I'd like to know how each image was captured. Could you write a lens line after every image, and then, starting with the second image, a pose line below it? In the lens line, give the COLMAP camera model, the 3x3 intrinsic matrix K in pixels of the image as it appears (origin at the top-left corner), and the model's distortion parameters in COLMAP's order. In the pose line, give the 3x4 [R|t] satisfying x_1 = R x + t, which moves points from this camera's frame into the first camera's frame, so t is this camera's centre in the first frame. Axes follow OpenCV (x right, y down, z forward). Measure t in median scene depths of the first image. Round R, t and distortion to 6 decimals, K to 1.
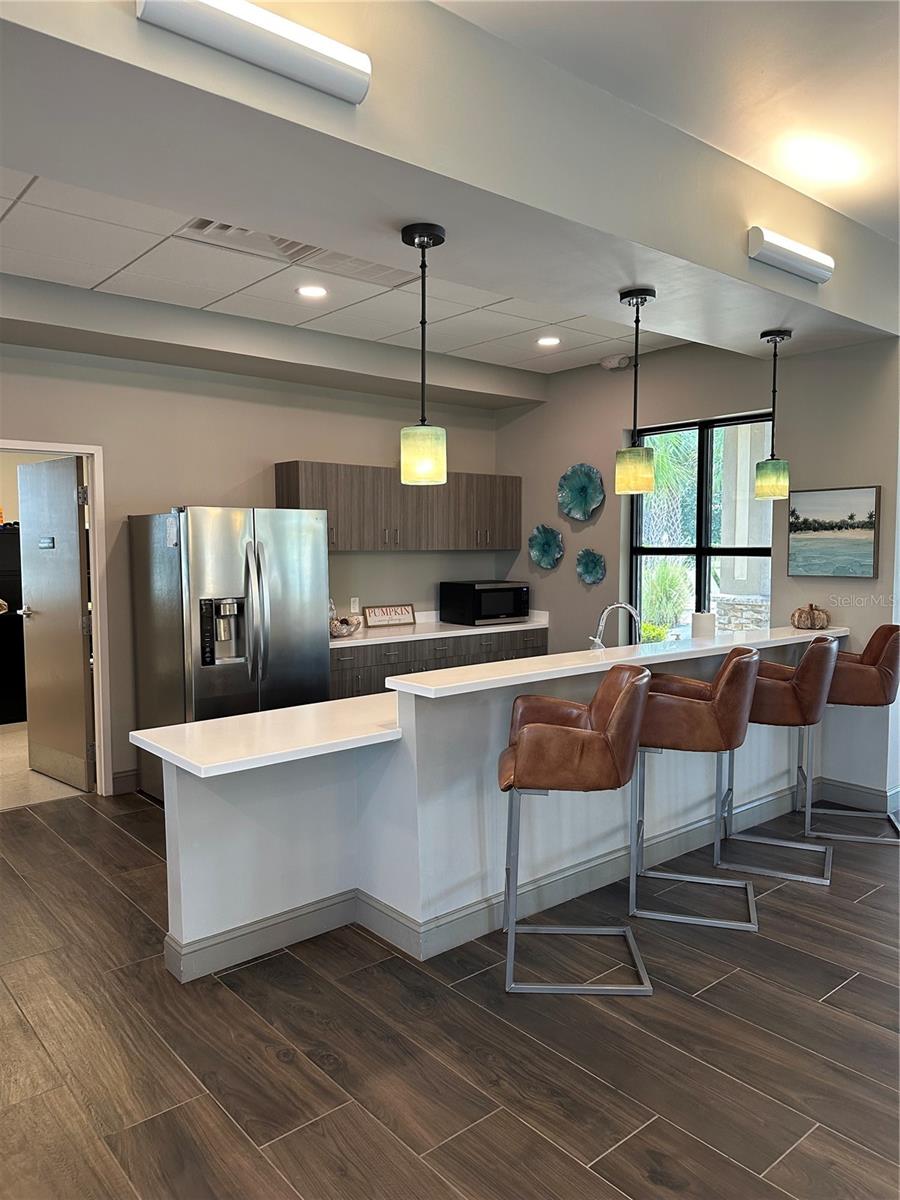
lens RADIAL K [[851.3, 0, 440.1], [0, 851.3, 606.8], [0, 0, 1]] dist [0.074823, -0.015076]
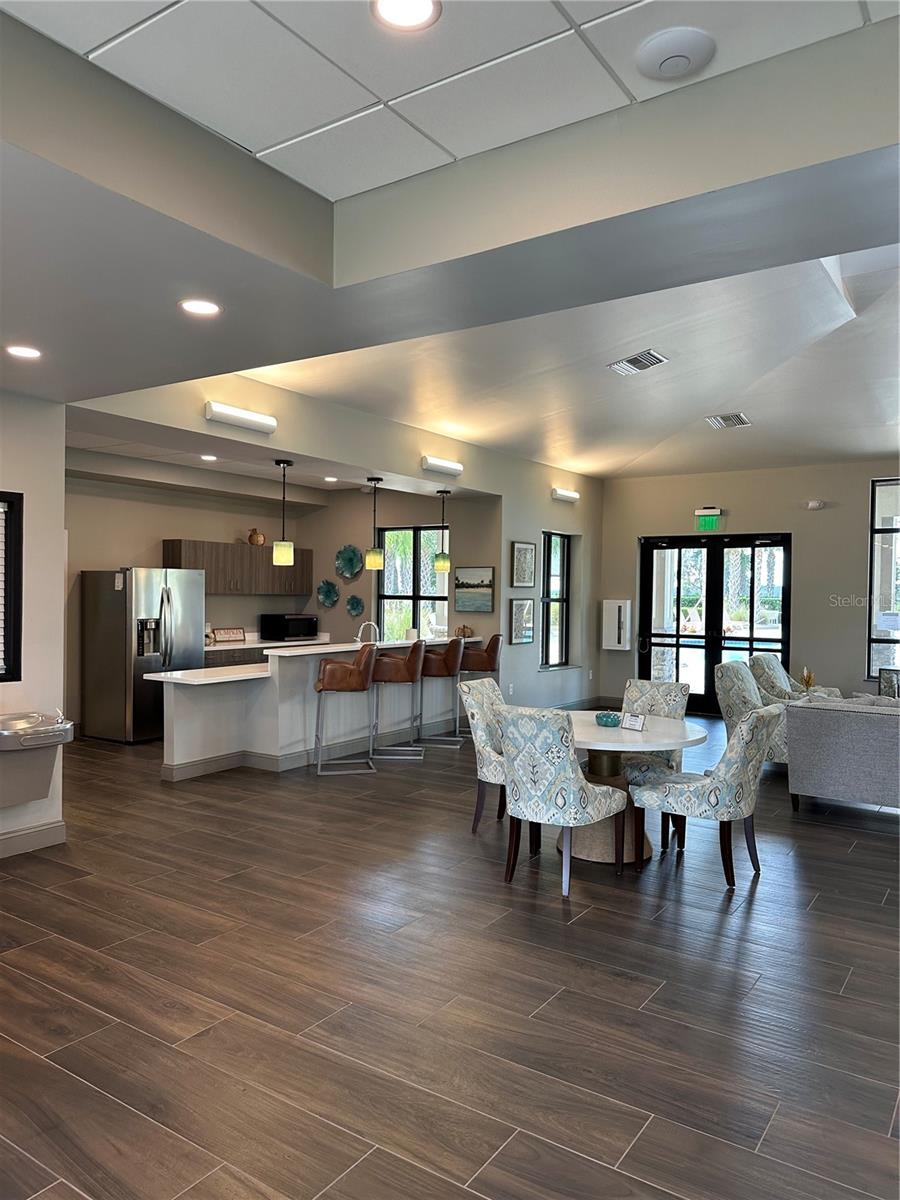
lens RADIAL K [[851.3, 0, 445.5], [0, 851.3, 608.6], [0, 0, 1]] dist [0.074823, -0.015076]
pose [[0.961635, 0.012718, 0.274036, -0.141208], [0.001795, 0.998612, -0.052645, 0.059820], [-0.274325, 0.051117, 0.960277, -0.833590]]
